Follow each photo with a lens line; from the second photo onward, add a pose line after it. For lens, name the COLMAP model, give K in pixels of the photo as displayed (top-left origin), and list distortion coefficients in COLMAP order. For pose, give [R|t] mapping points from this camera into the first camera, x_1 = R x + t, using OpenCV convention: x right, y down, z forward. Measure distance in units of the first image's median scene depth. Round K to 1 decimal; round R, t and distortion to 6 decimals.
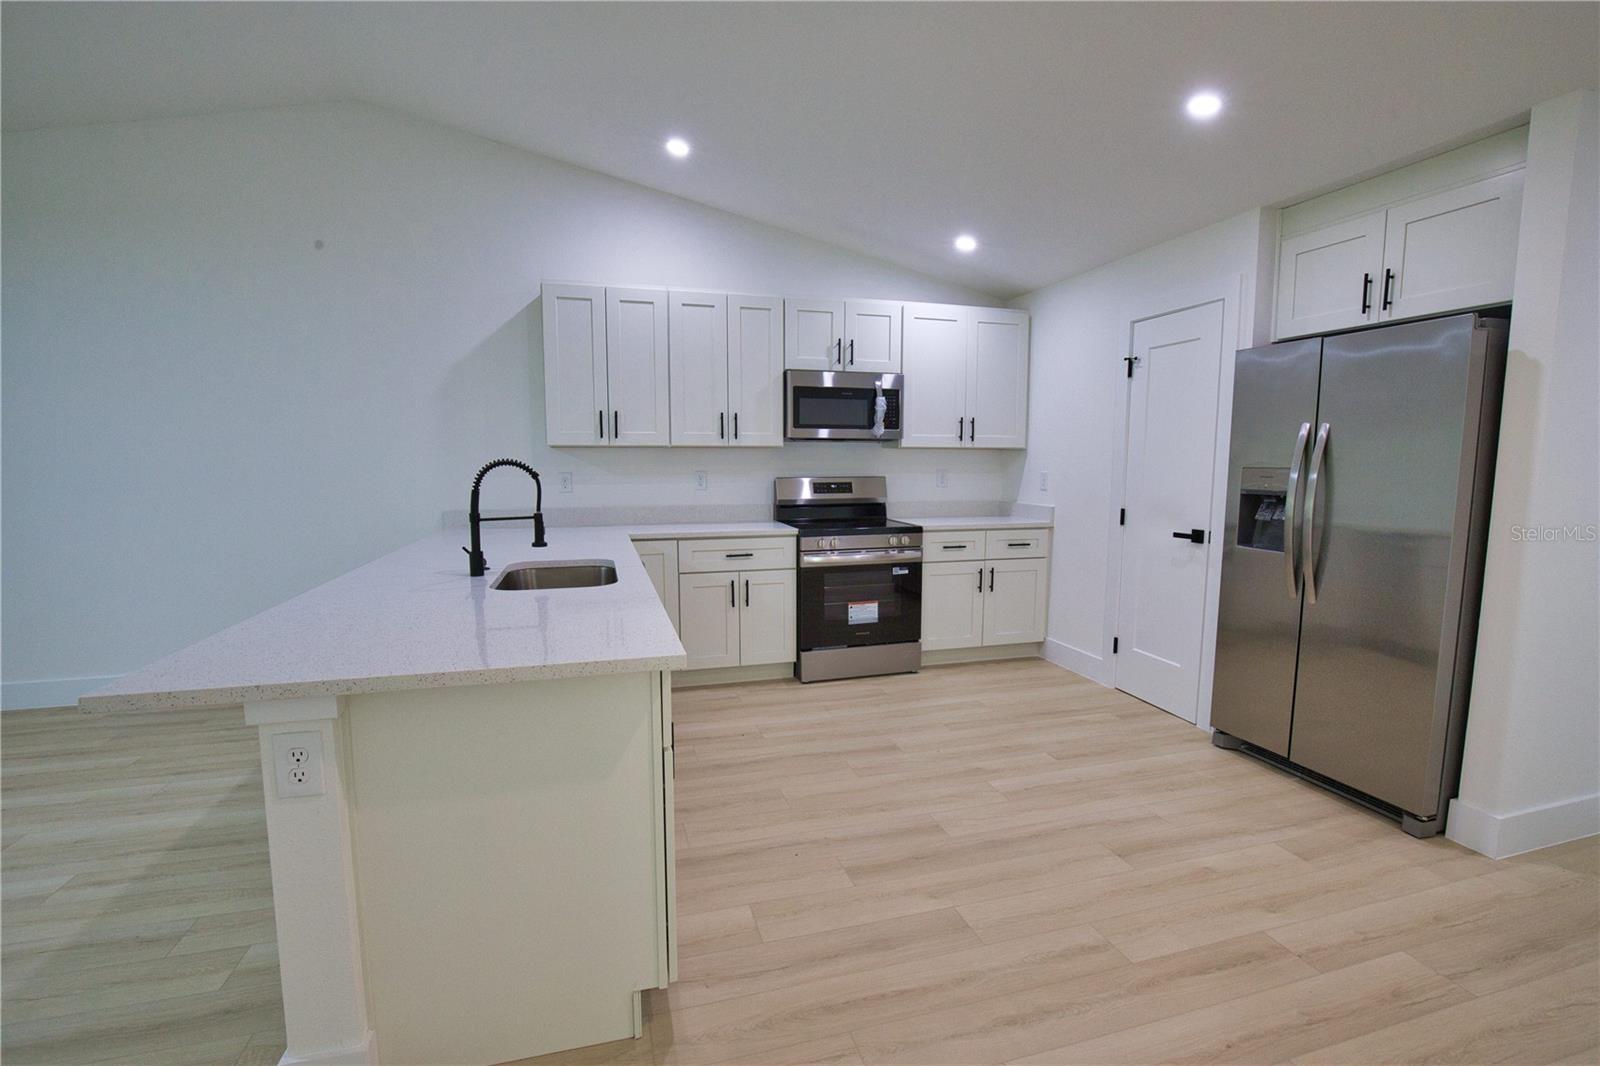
lens RADIAL K [[731.4, 0, 806.4], [0, 731.4, 544.3], [0, 0, 1]] dist [-0.034490, 0.007504]
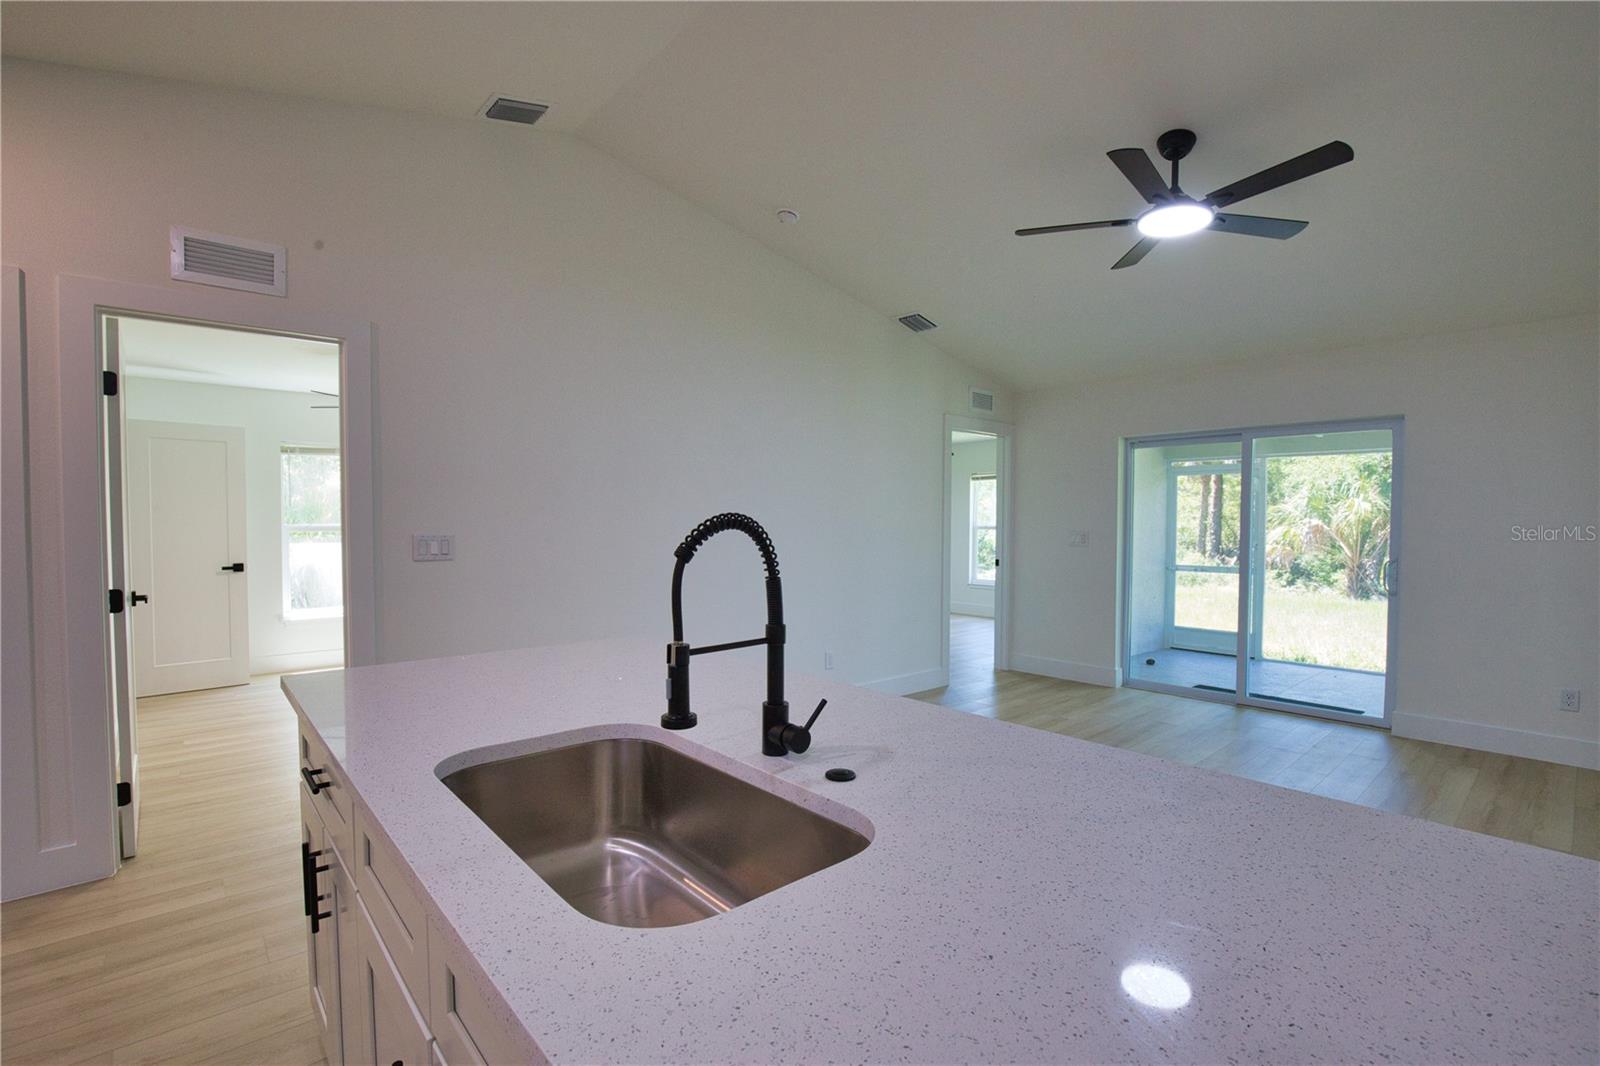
lens RADIAL K [[731.4, 0, 806.4], [0, 731.4, 544.3], [0, 0, 1]] dist [-0.034490, 0.007504]
pose [[-0.901737, 0.008995, -0.432191, -0.155006], [-0.055710, 0.989028, 0.136819, -0.098991], [0.428680, 0.147452, -0.891343, 0.867468]]
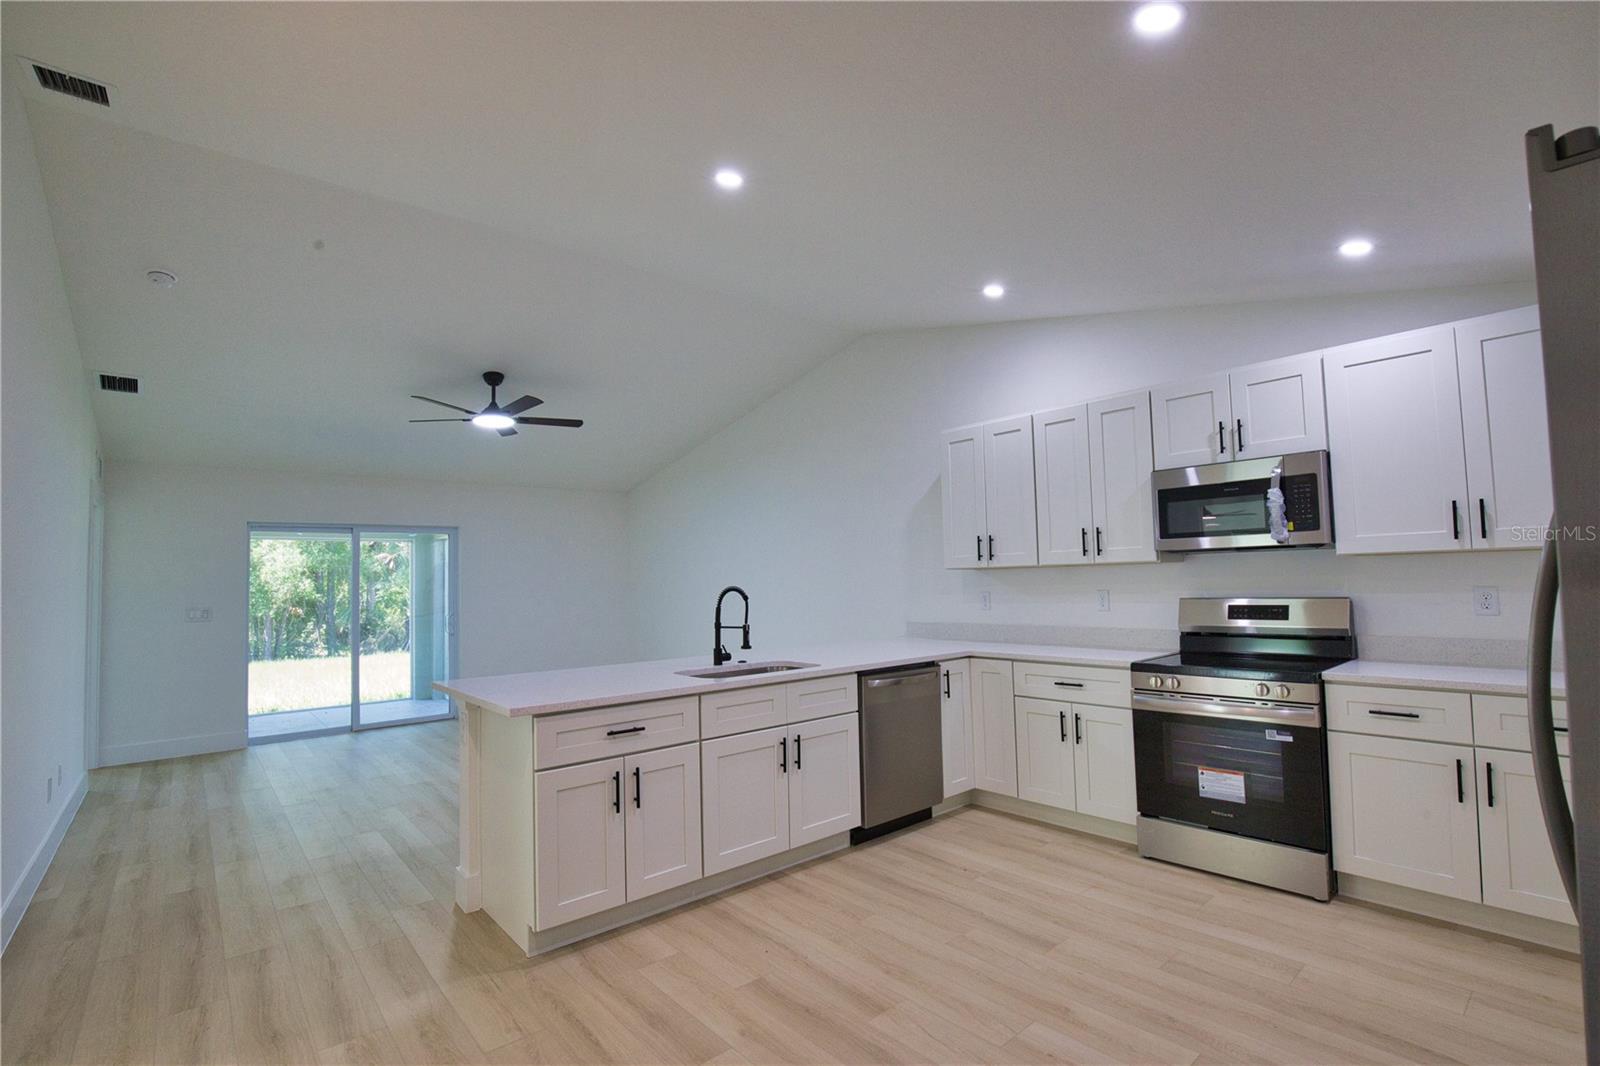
lens RADIAL K [[728.9, 0, 806.8], [0, 728.9, 541.0], [0, 0, 1]] dist [-0.037008, 0.007652]
pose [[0.418997, -0.060743, -0.905954, 0.599032], [-0.082568, 0.991077, -0.104637, -0.040534], [0.904226, 0.118645, 0.410243, 0.320156]]
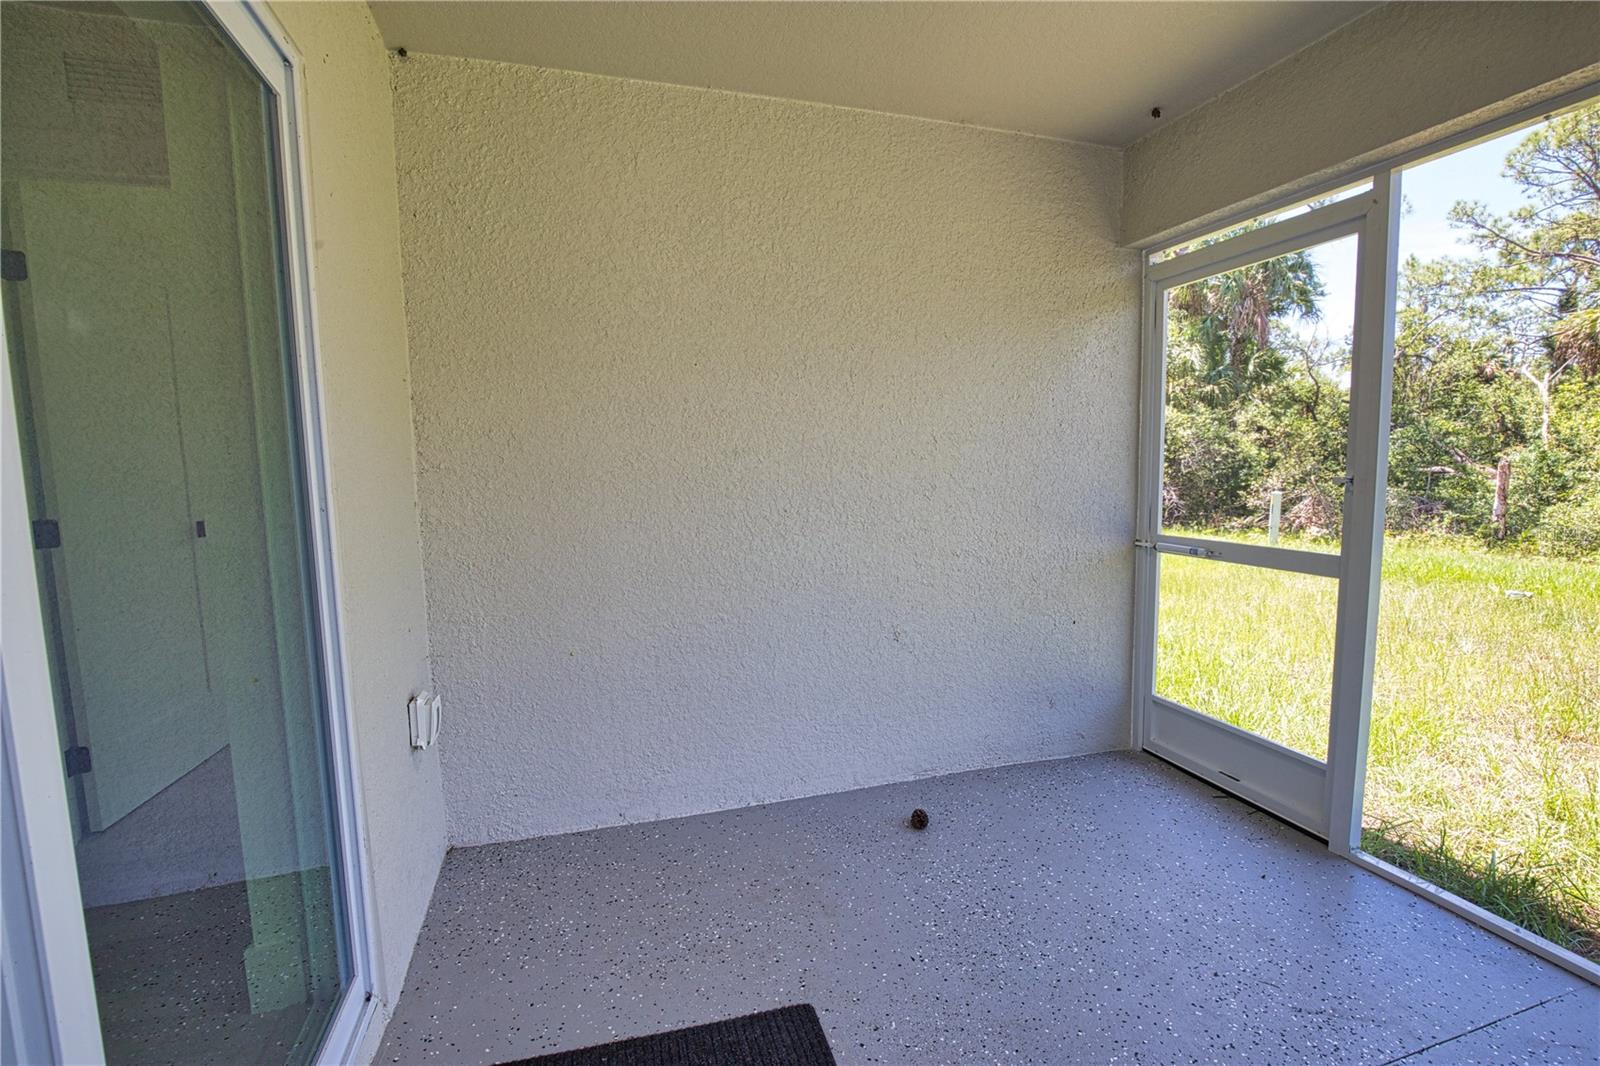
lens RADIAL K [[731.4, 0, 806.4], [0, 731.4, 544.3], [0, 0, 1]] dist [-0.034490, 0.007504]
pose [[-0.999622, 0.018697, -0.020175, -1.582929], [0.013632, 0.973788, 0.227047, 0.009378], [0.023892, 0.226686, -0.973675, 0.238517]]
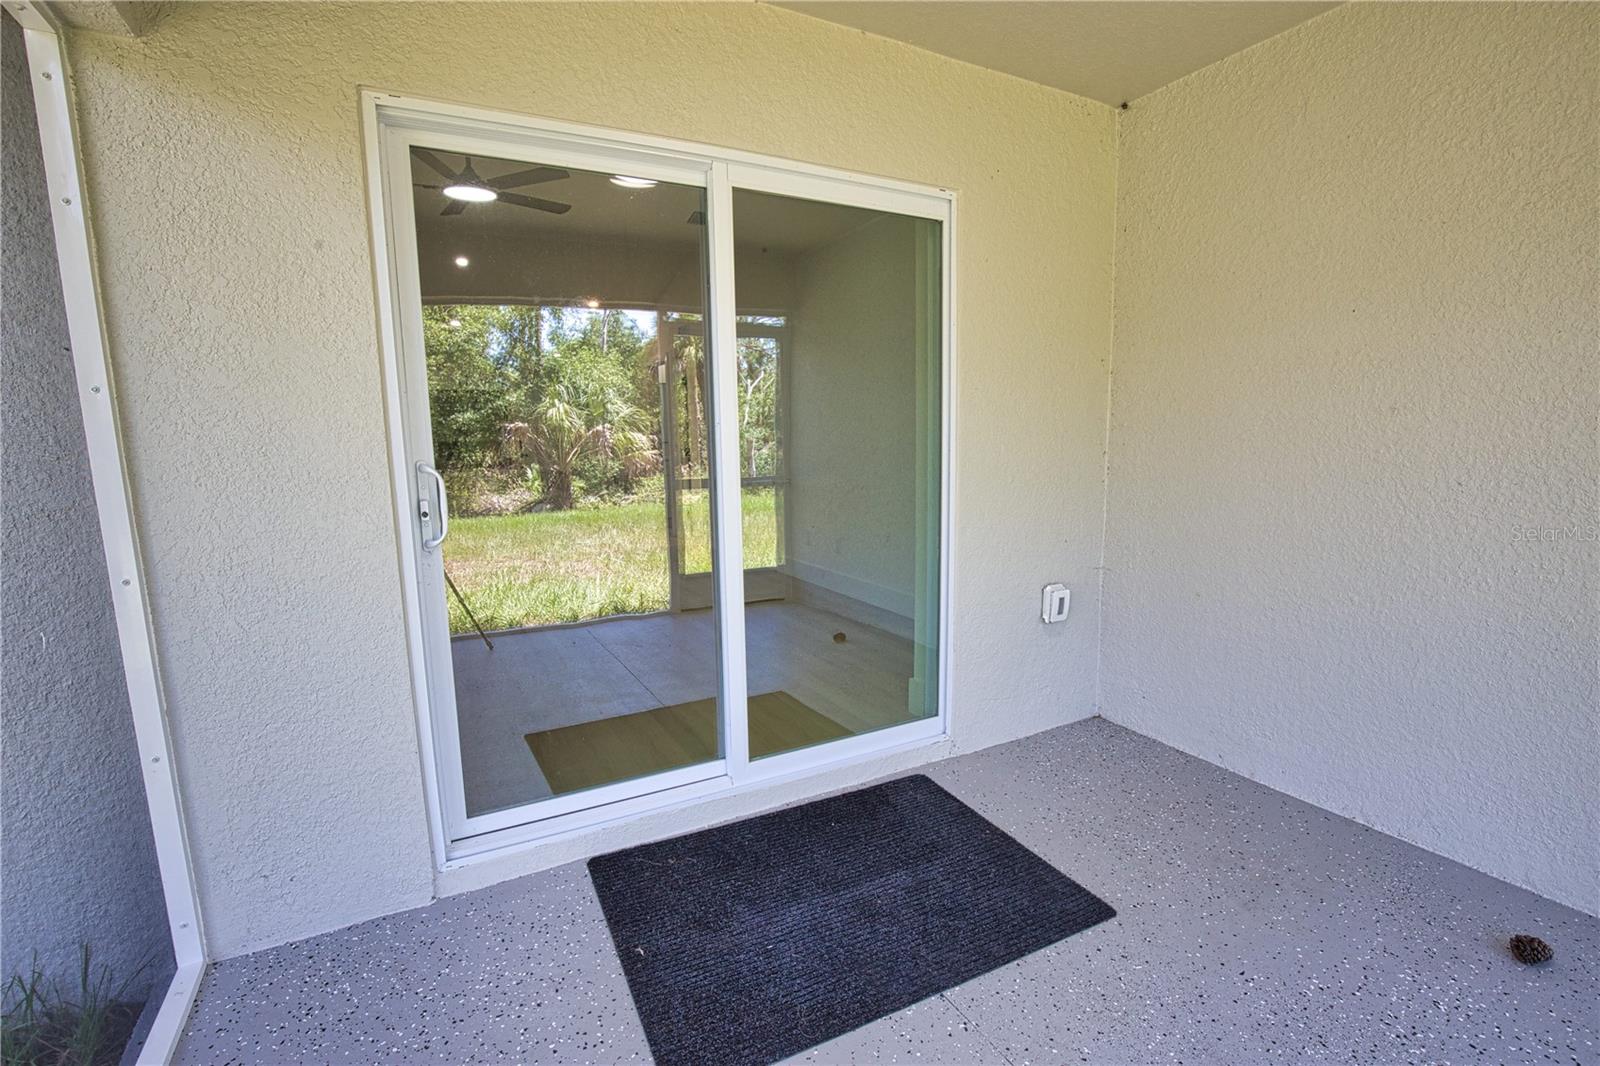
lens RADIAL K [[731.4, 0, 806.4], [0, 731.4, 544.3], [0, 0, 1]] dist [-0.034490, 0.007504]
pose [[-0.207710, -0.143527, 0.967603, -1.975757], [0.132618, 0.975912, 0.173228, 0.023796], [-0.969159, 0.164303, -0.183672, 0.129670]]
